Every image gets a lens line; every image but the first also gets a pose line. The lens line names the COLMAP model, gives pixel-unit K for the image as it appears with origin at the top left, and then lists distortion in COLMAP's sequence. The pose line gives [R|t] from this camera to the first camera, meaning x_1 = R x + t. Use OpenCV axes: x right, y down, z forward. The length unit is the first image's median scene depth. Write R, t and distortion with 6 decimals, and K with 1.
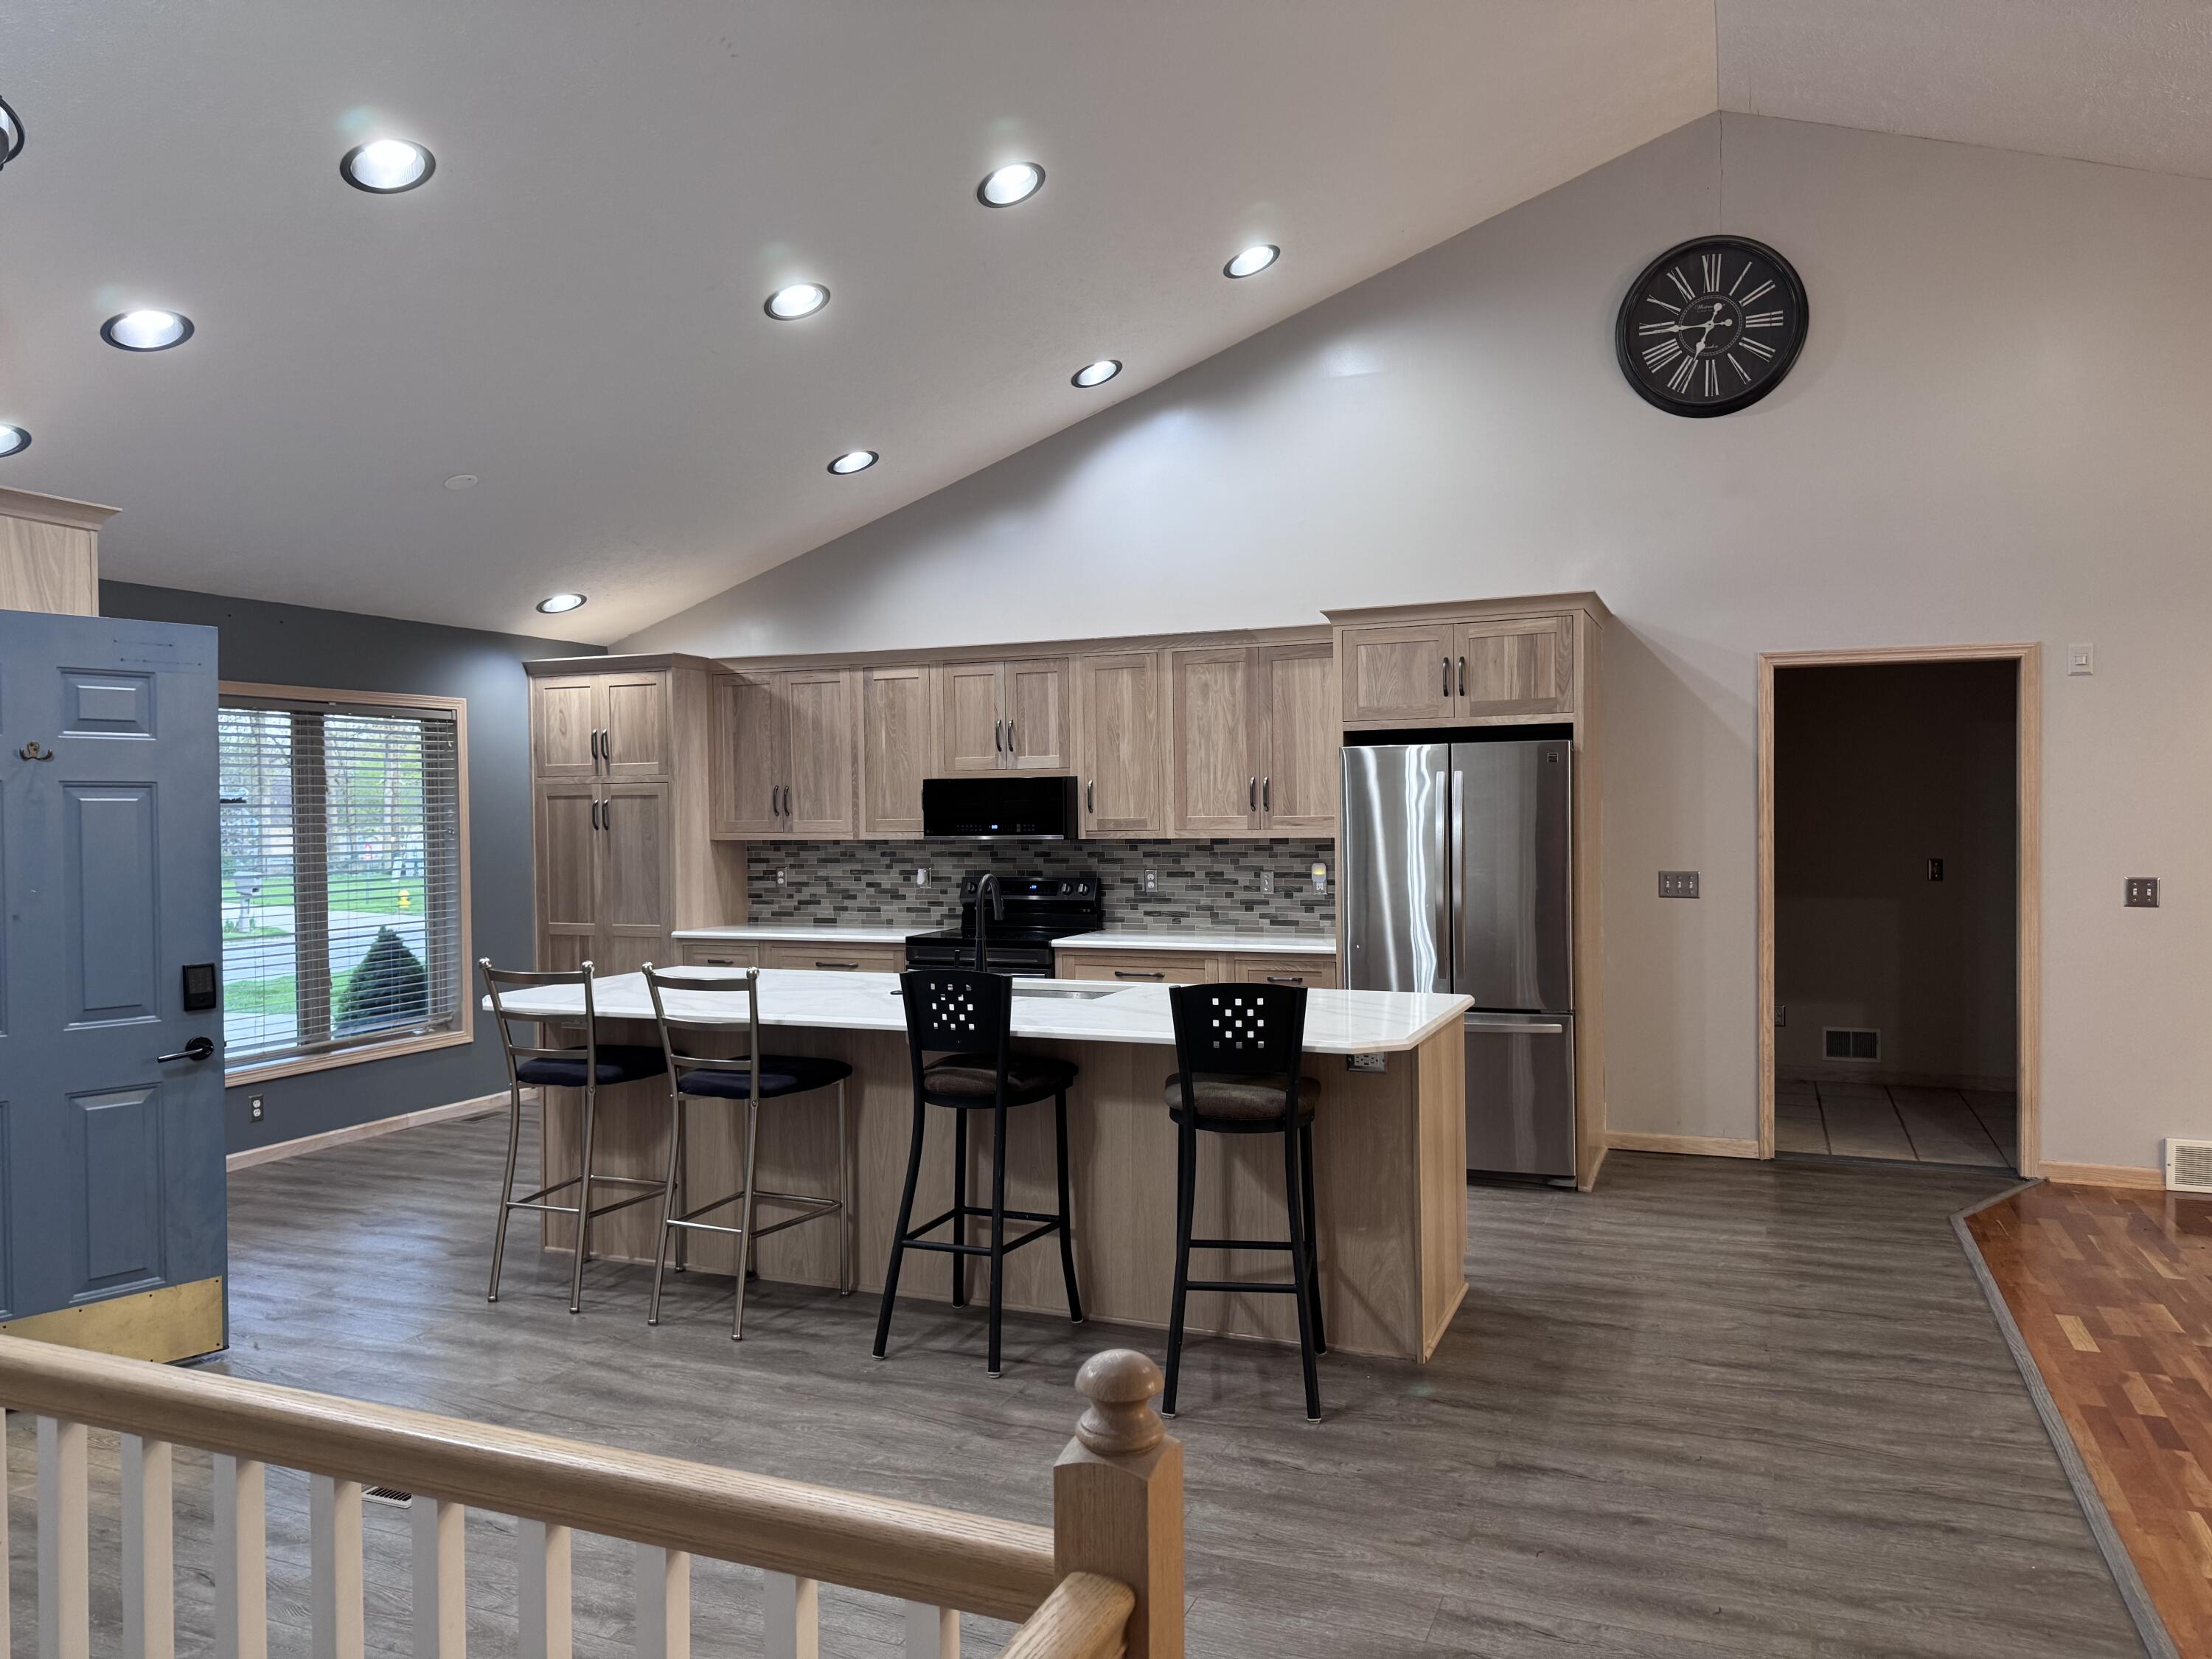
lens RADIAL K [[1556.5, 0, 1114.1], [0, 1556.5, 841.7], [0, 0, 1]] dist [0.070662, -0.087348]
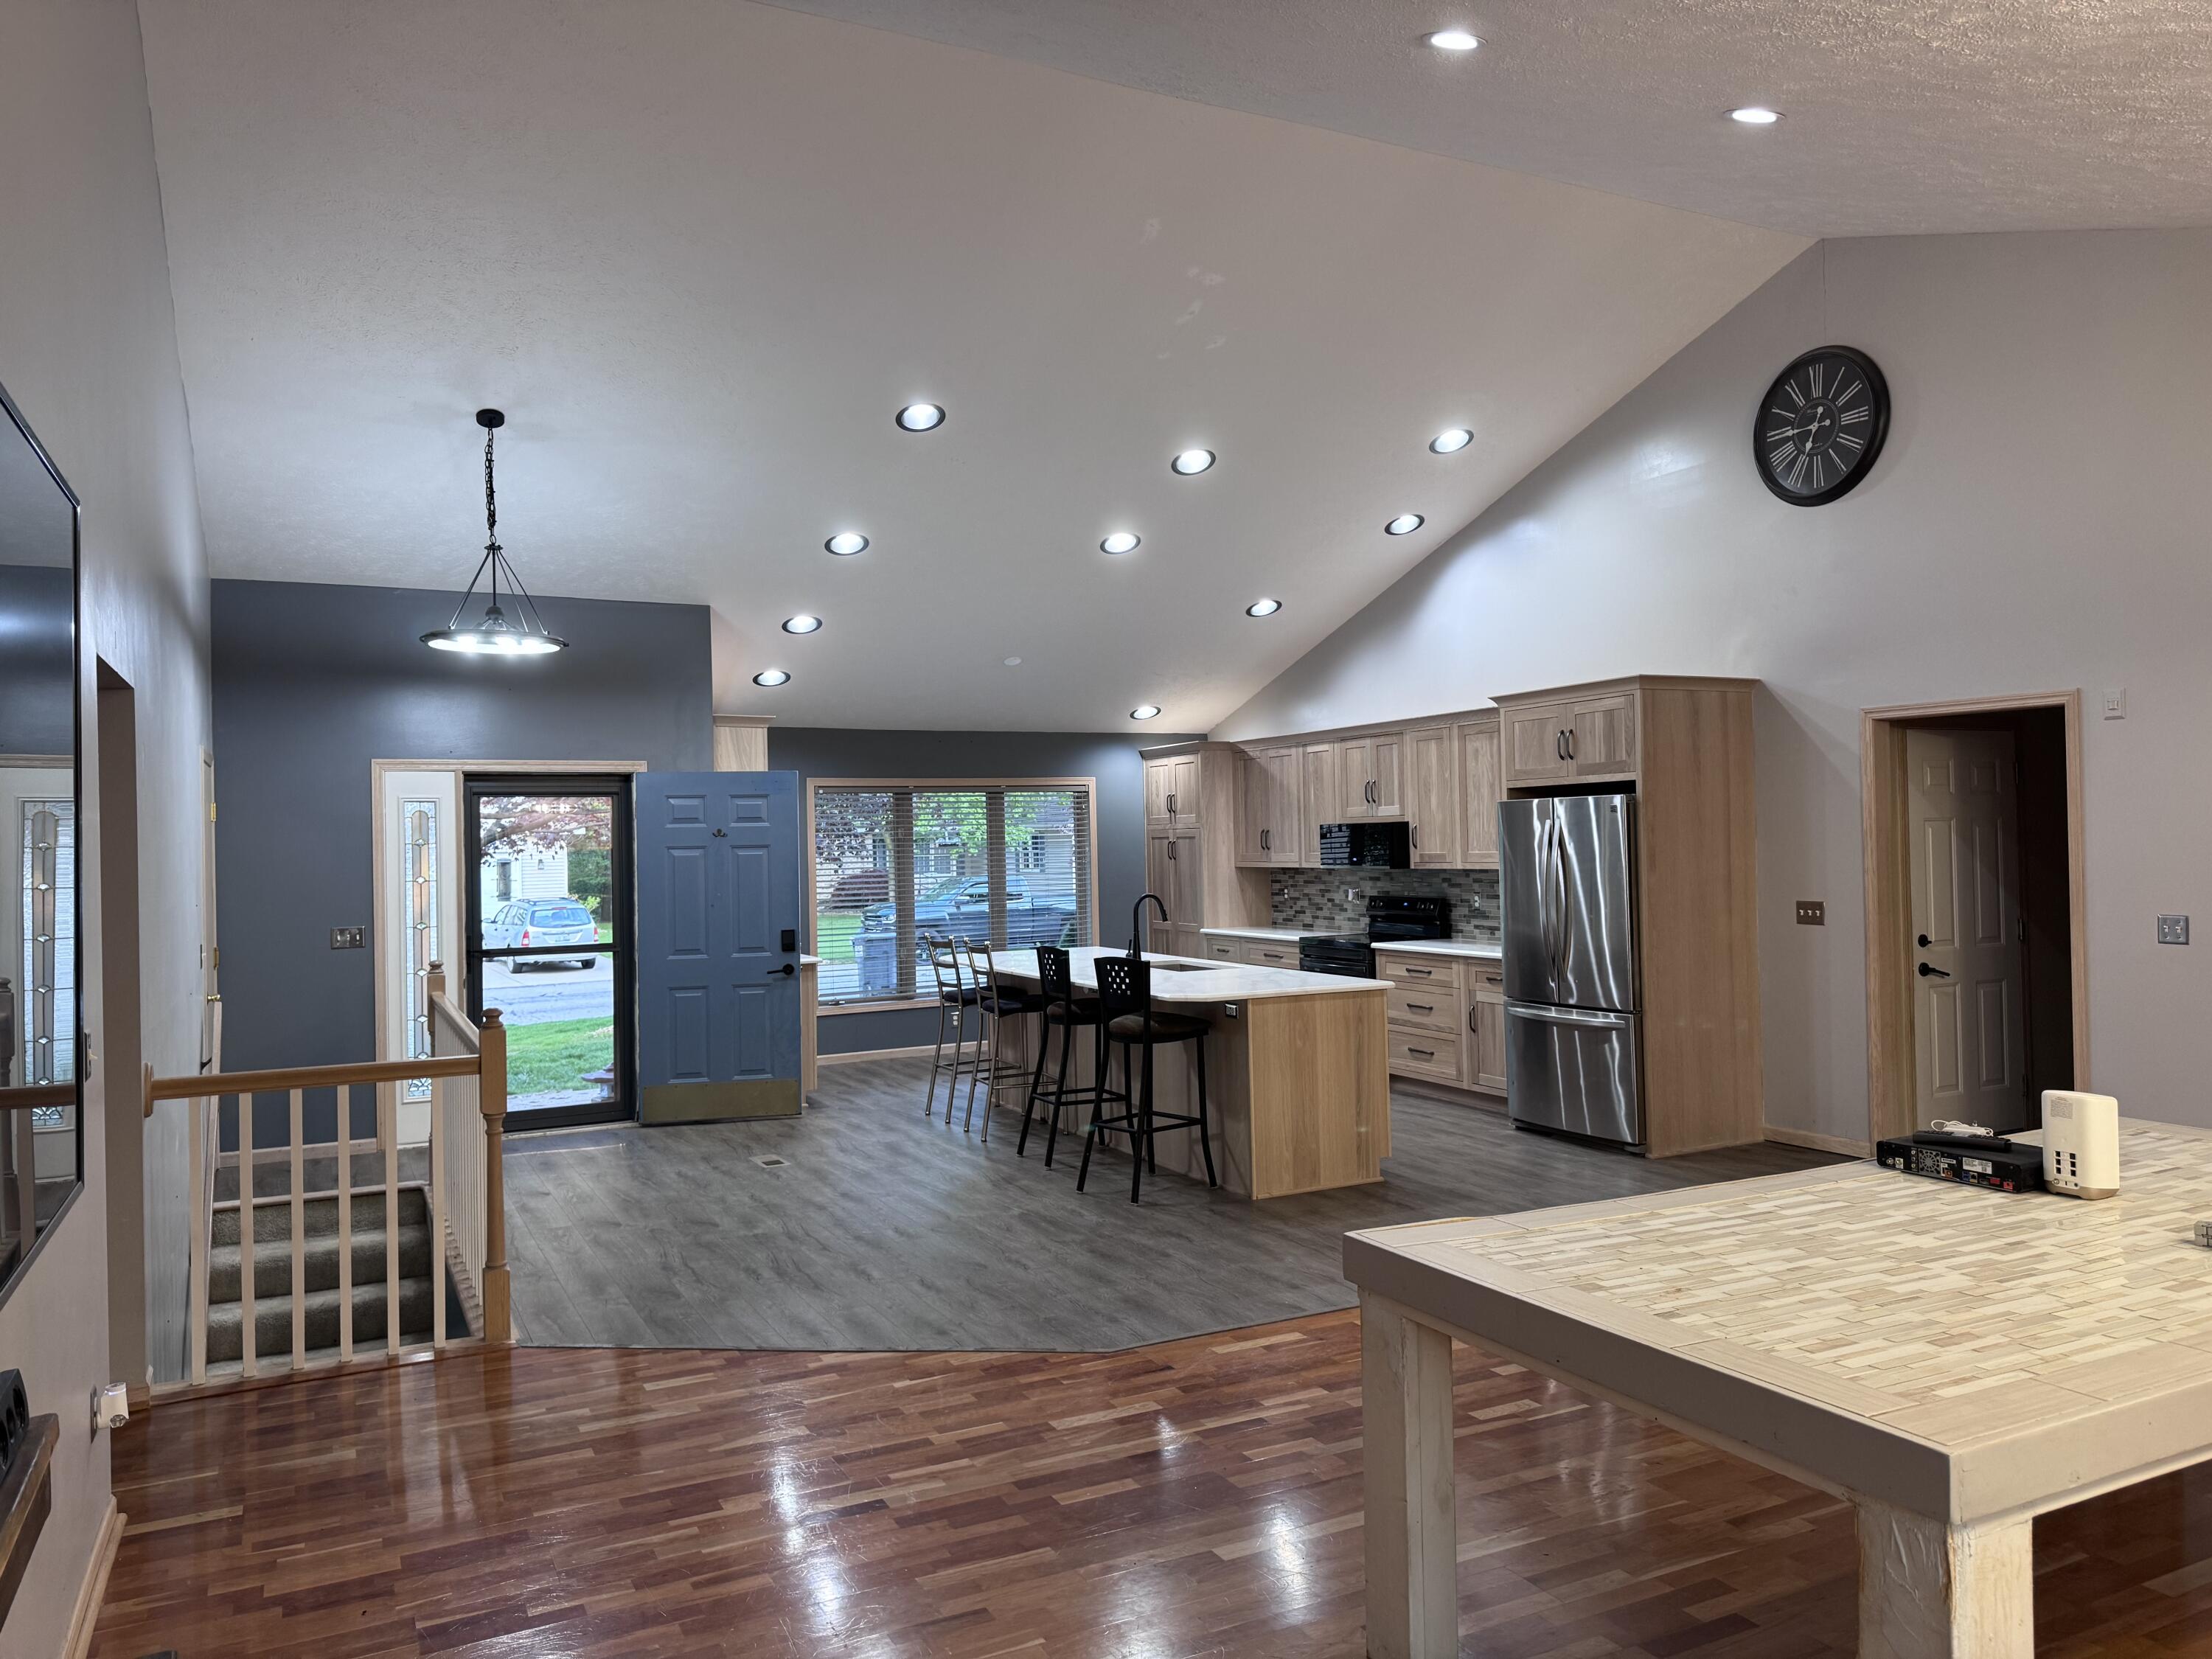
lens RADIAL K [[1556.5, 0, 1090.0], [0, 1556.5, 828.2], [0, 0, 1]] dist [0.070662, -0.087348]
pose [[0.753133, -0.011940, -0.657760, 0.657976], [0.000641, 0.999848, -0.017416, -0.013270], [0.657868, 0.012695, 0.753026, -0.189743]]
